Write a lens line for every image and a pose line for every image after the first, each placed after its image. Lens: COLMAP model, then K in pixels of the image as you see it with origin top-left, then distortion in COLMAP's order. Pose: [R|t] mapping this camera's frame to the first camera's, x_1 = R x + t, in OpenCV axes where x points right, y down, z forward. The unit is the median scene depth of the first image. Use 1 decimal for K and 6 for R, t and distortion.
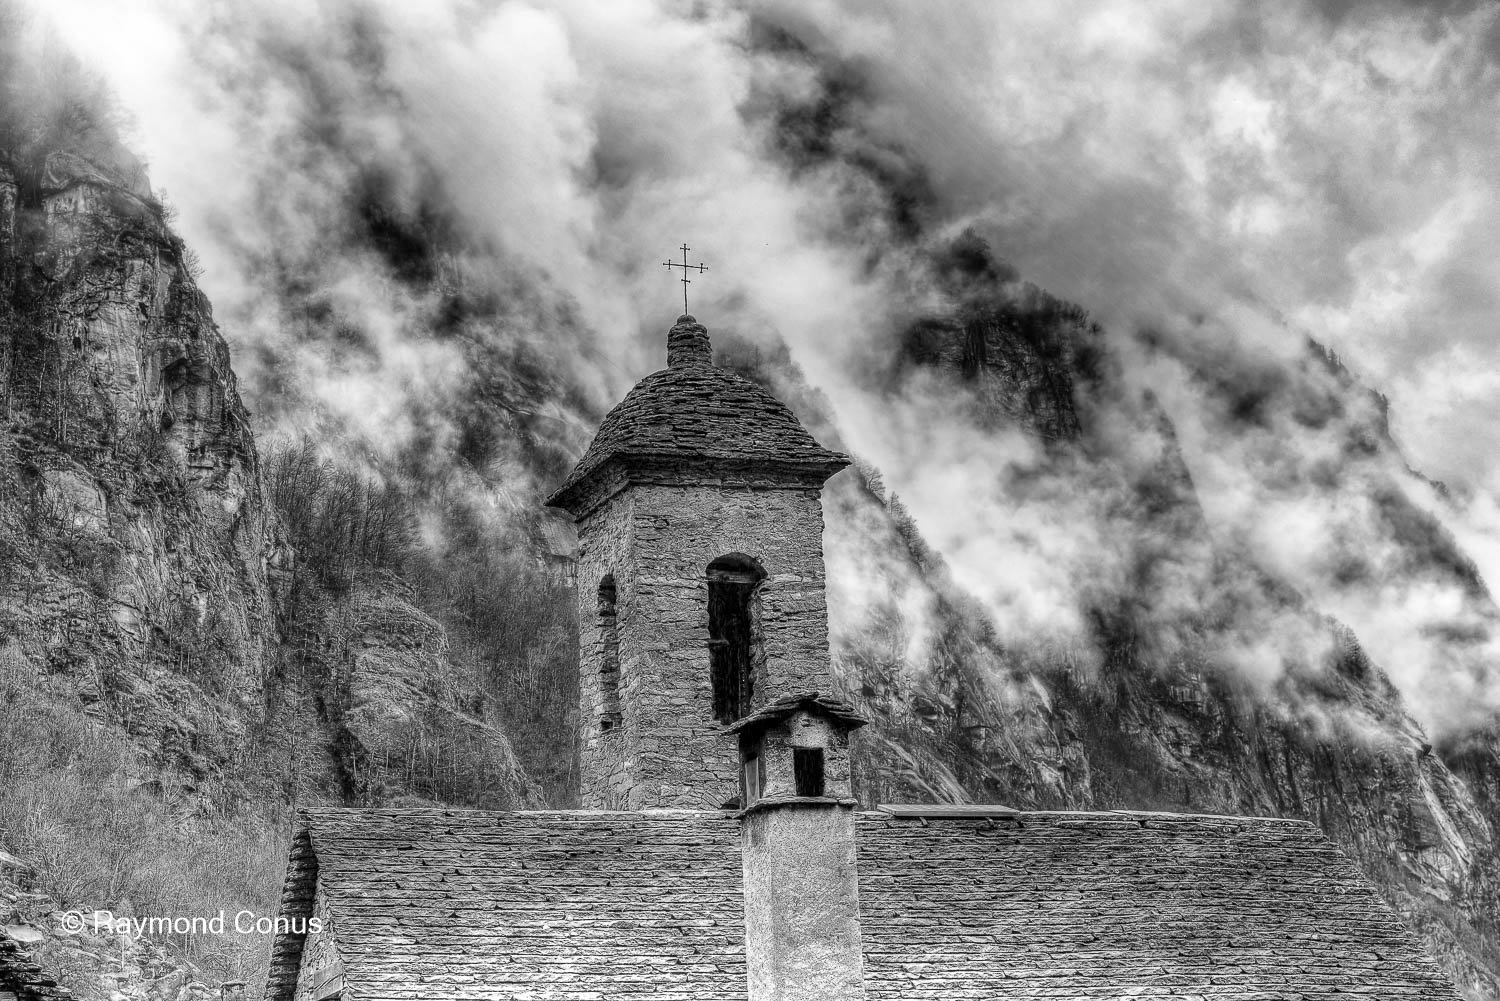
lens RADIAL K [[3039.3, 0, 750.0], [0, 3039.3, 500.5], [0, 0, 1]] dist [0.360814, -0.248222]
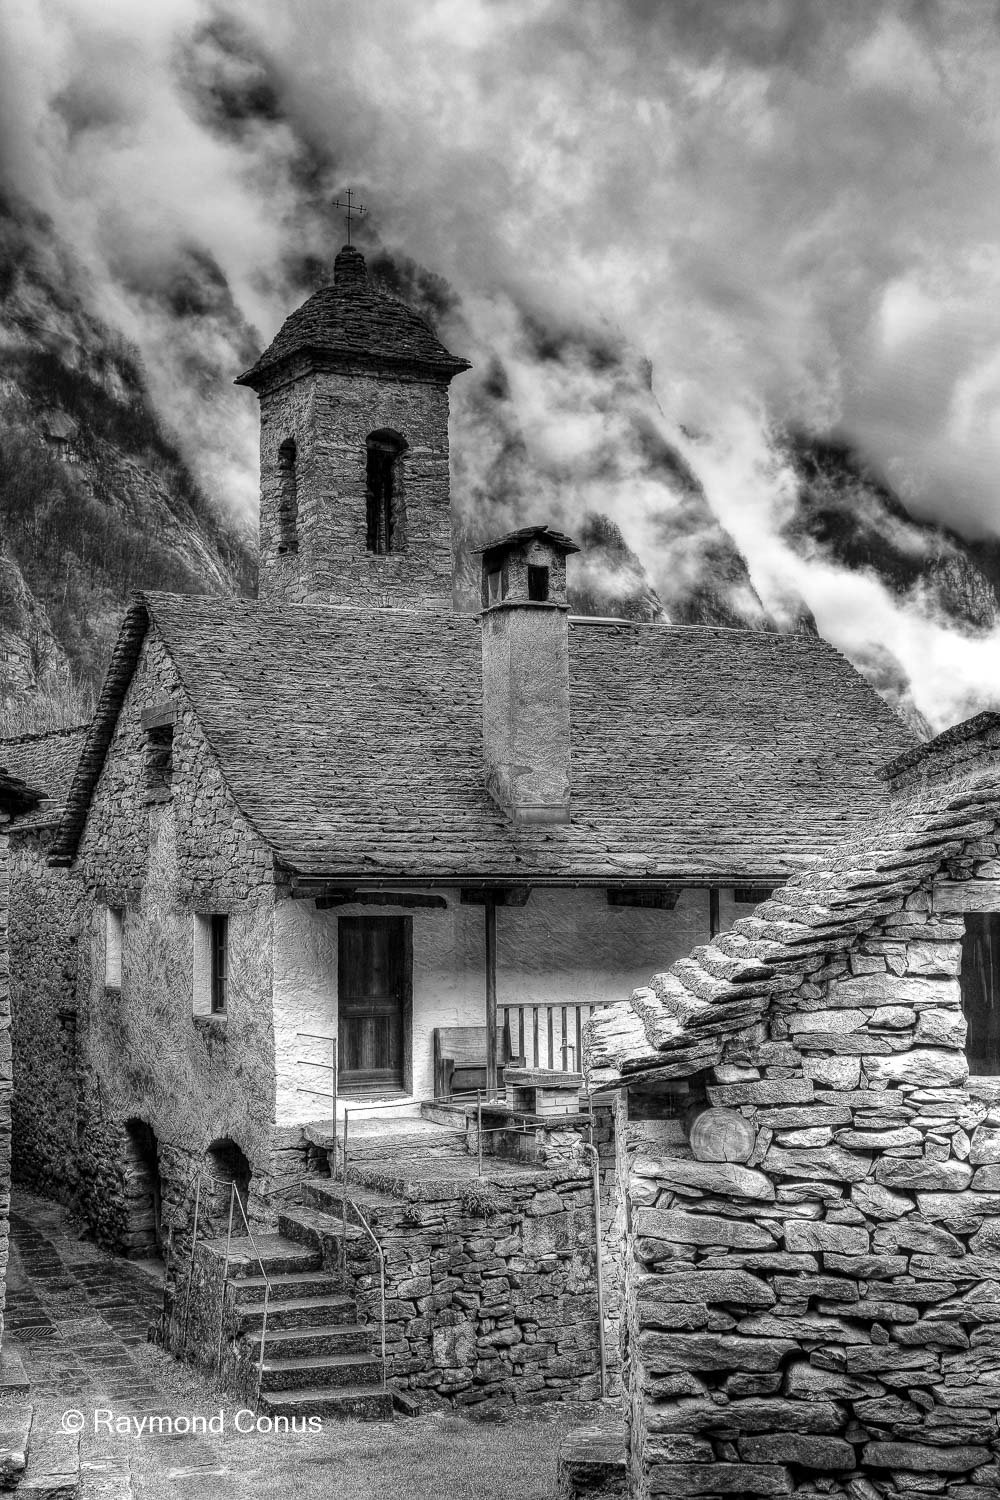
lens RADIAL K [[2161.1, 0, 500.0], [0, 2161.1, 750.0], [0, 0, 1]] dist [0.189479, -0.004580]
pose [[0.988450, 0.041224, 0.145836, -0.090395], [-0.062806, 0.987195, 0.146631, 0.013702], [-0.137924, -0.154097, 0.978382, 0.020195]]
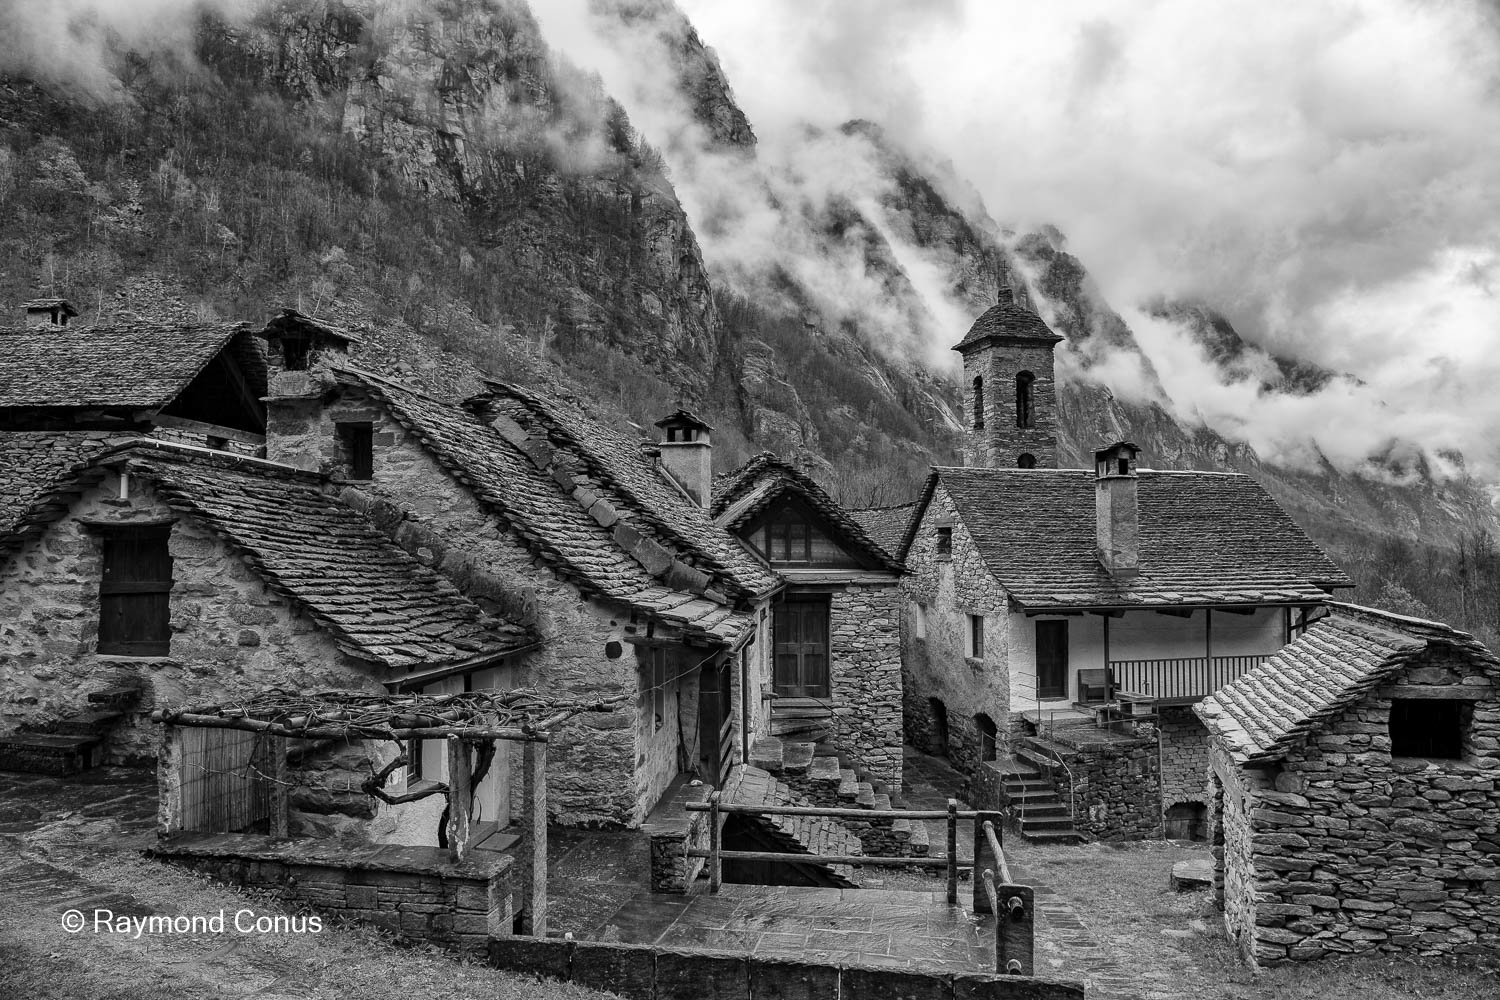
lens RADIAL K [[1064.0, 0, 750.0], [0, 1064.0, 500.0], [0, 0, 1]] dist [-0.073659, 0.003565]
pose [[0.993681, 0.030995, -0.107872, -0.154207], [-0.010756, 0.982986, 0.183363, -0.043499], [0.111720, -0.181044, 0.977109, -0.045670]]
